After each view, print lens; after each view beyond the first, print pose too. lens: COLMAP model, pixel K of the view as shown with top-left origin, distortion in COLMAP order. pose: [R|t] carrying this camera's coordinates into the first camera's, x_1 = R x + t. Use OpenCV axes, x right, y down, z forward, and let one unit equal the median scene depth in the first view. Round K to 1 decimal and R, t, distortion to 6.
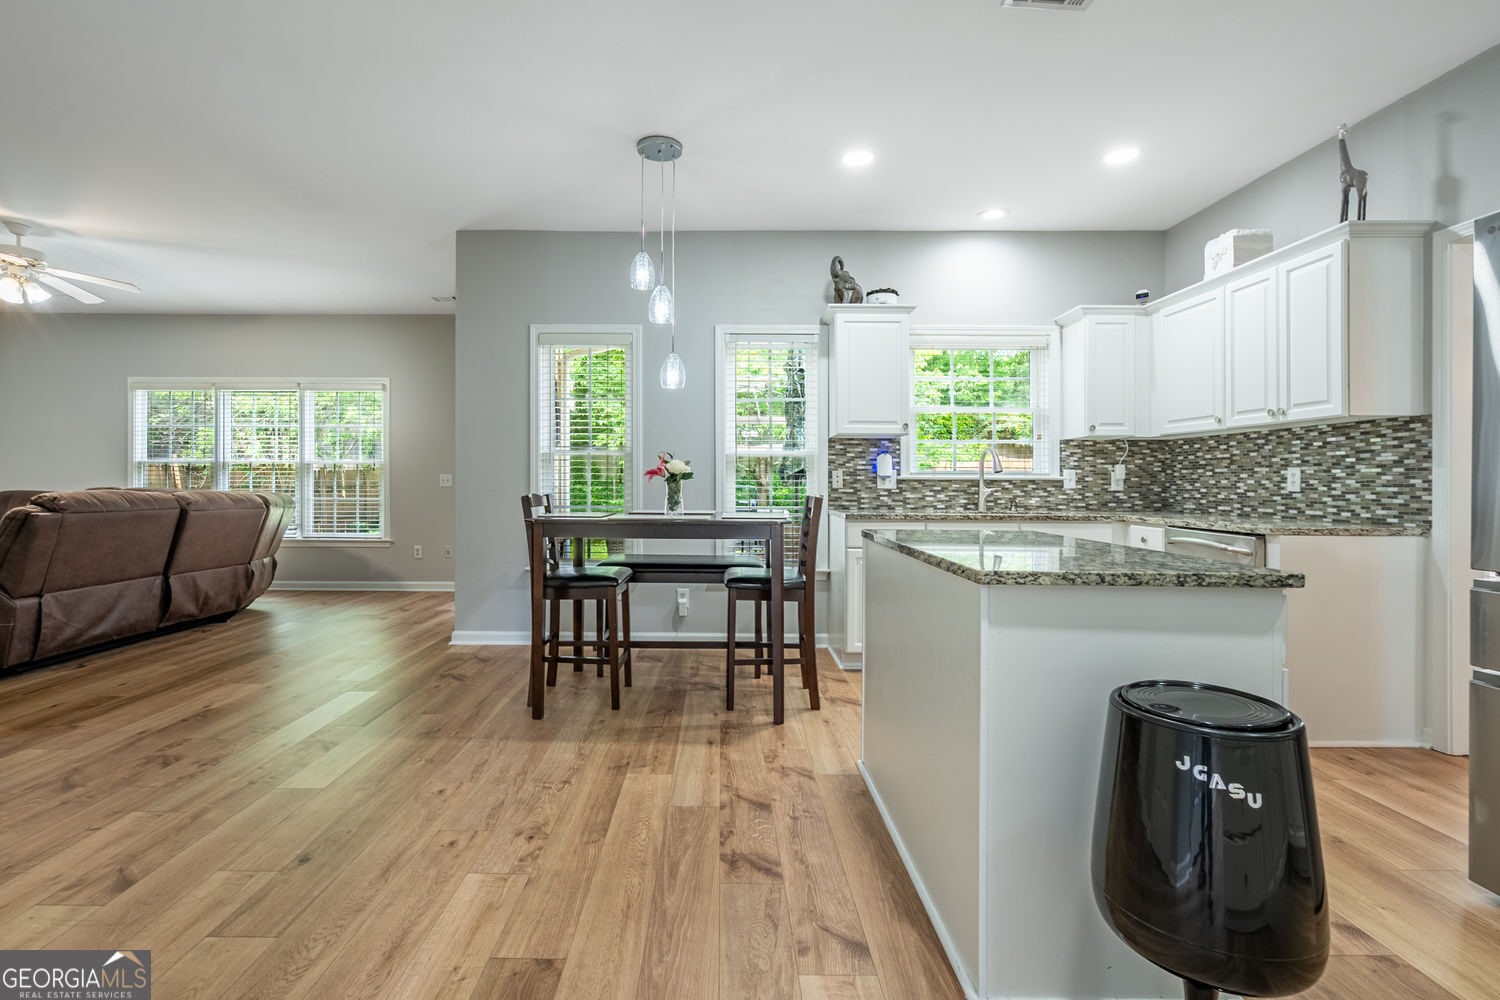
lens RADIAL K [[692.6, 0, 717.0], [0, 692.6, 486.5], [0, 0, 1]] dist [-0.000537, -0.000046]
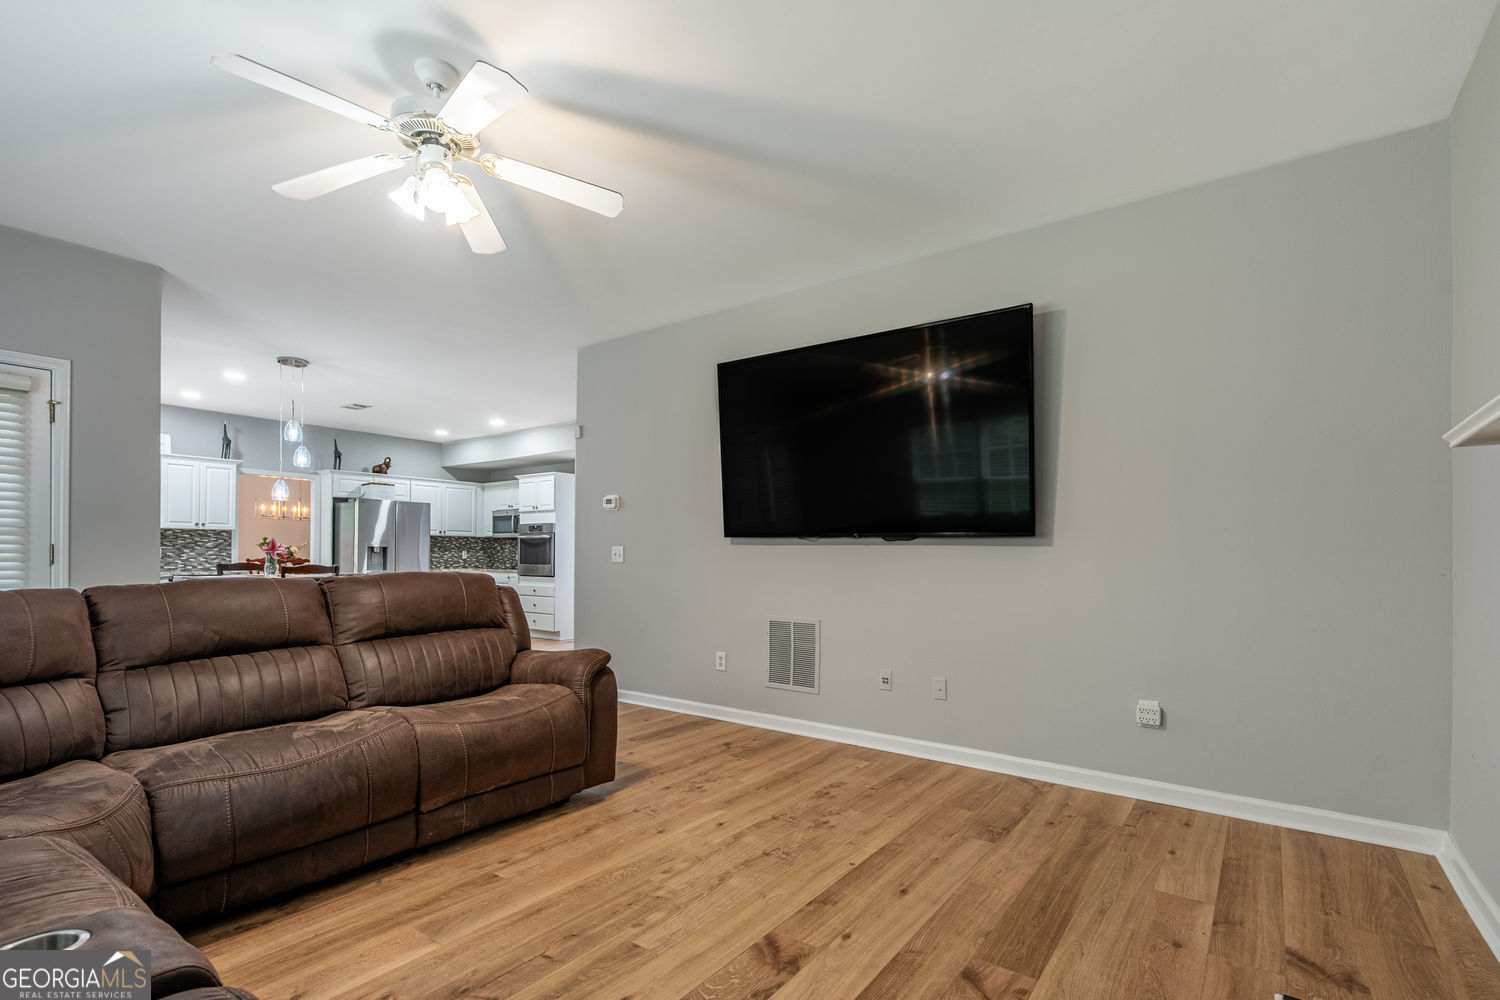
lens RADIAL K [[701.2, 0, 752.9], [0, 701.2, 536.3], [0, 0, 1]] dist [-0.000279, 0.000443]
pose [[-0.805831, 0.007967, 0.592091, -1.861154], [-0.005871, 0.999753, -0.021443, -0.023691], [-0.592116, -0.020756, -0.805585, 1.578426]]
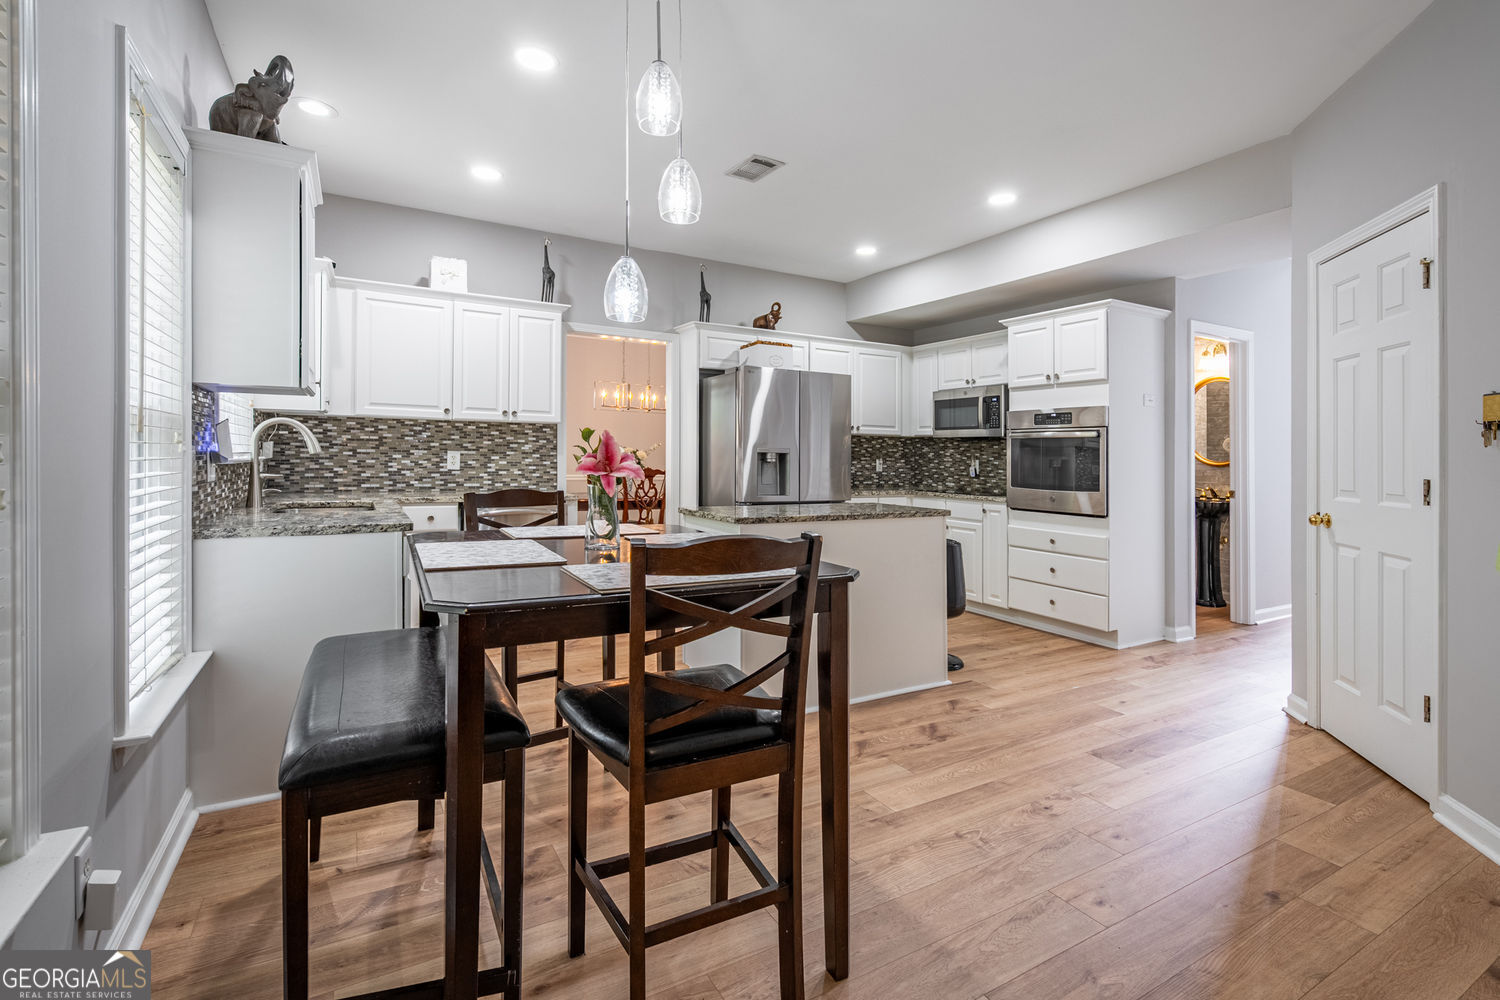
lens RADIAL K [[694.2, 0, 753.9], [0, 694.2, 450.6], [0, 0, 1]] dist [-0.001843, 0.000321]
pose [[-0.504133, -0.006280, 0.863603, -0.557761], [-0.014442, 0.999895, -0.001159, -0.033547], [-0.863505, -0.013056, -0.504171, 1.112810]]
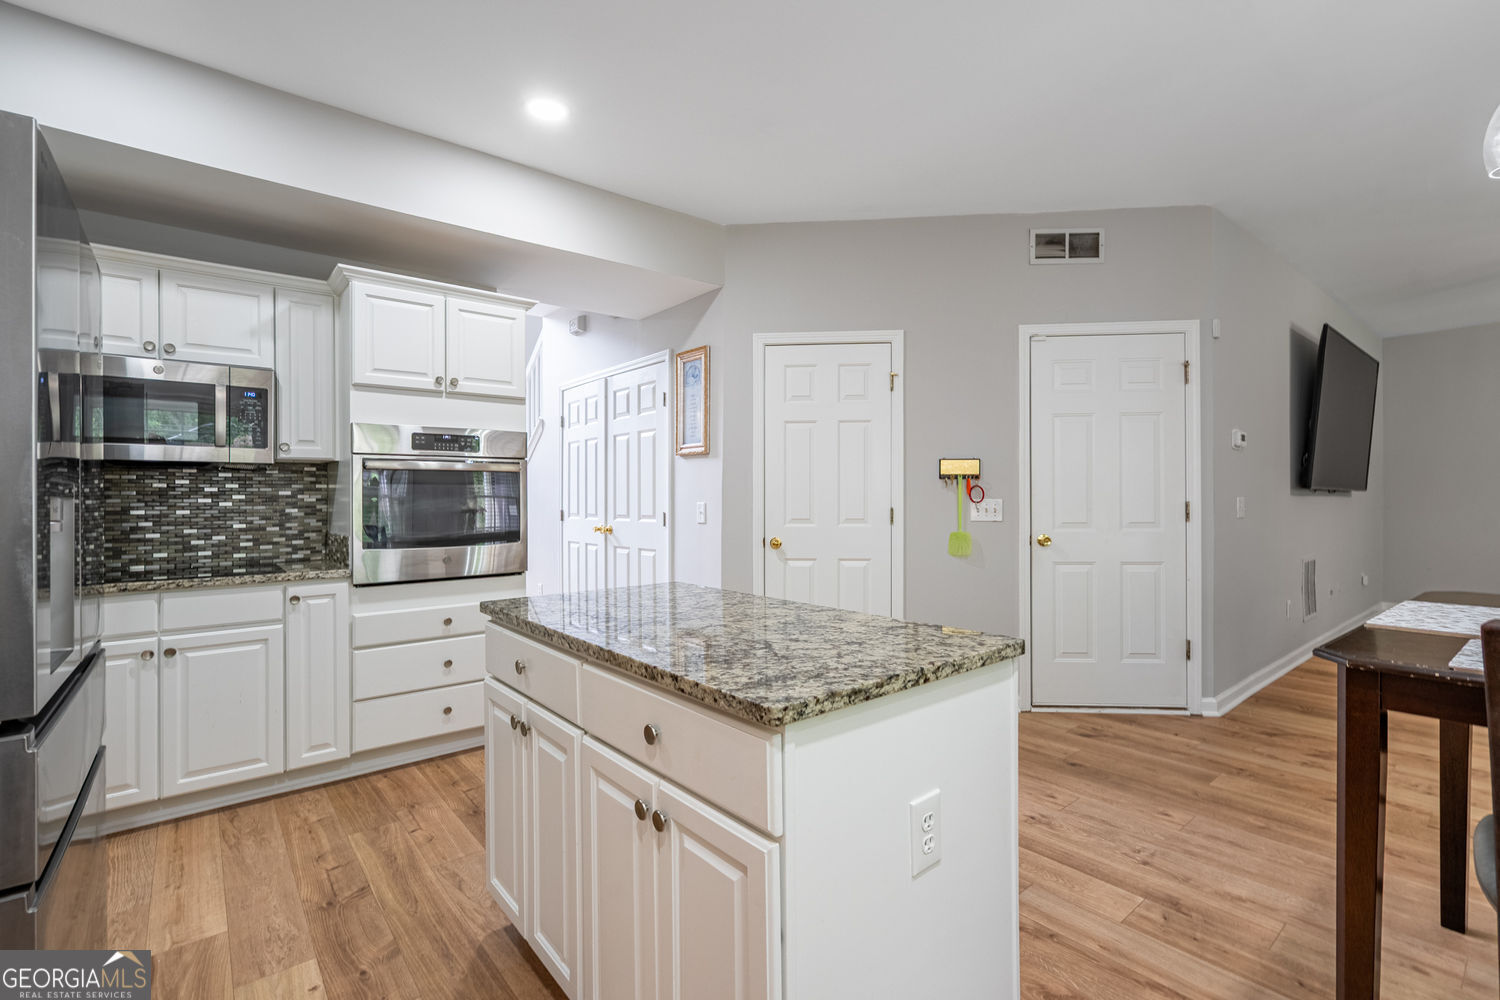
lens RADIAL K [[675.2, 0, 750.0], [0, 675.2, 500.0], [0, 0, 1]] dist [-0.002243, -0.000066]
pose [[-0.771317, 0.001225, -0.636451, 0.488653], [0.001171, 0.999999, 0.000506, -0.029302], [0.636451, -0.000355, -0.771317, 0.900192]]
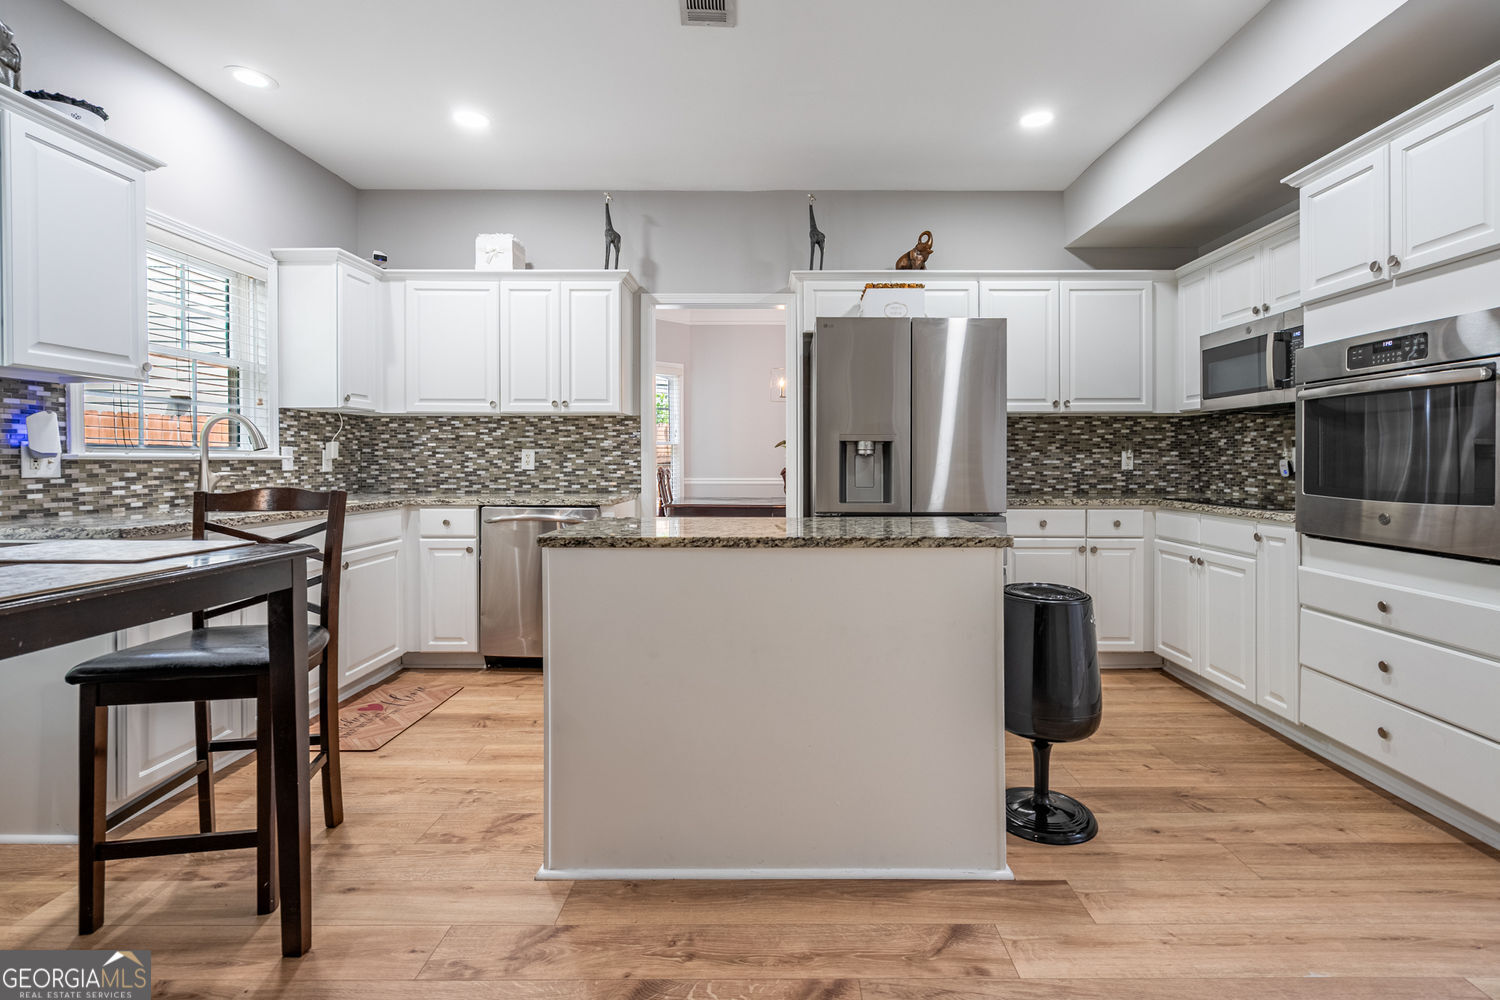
lens RADIAL K [[692.3, 0, 773.4], [0, 692.3, 466.8], [0, 0, 1]] dist [-0.001659, 0.000064]
pose [[-0.006838, -0.014912, 0.999865, -0.346053], [0.004935, 0.999876, 0.014946, -0.012554], [-0.999964, 0.005037, -0.006764, 0.555376]]
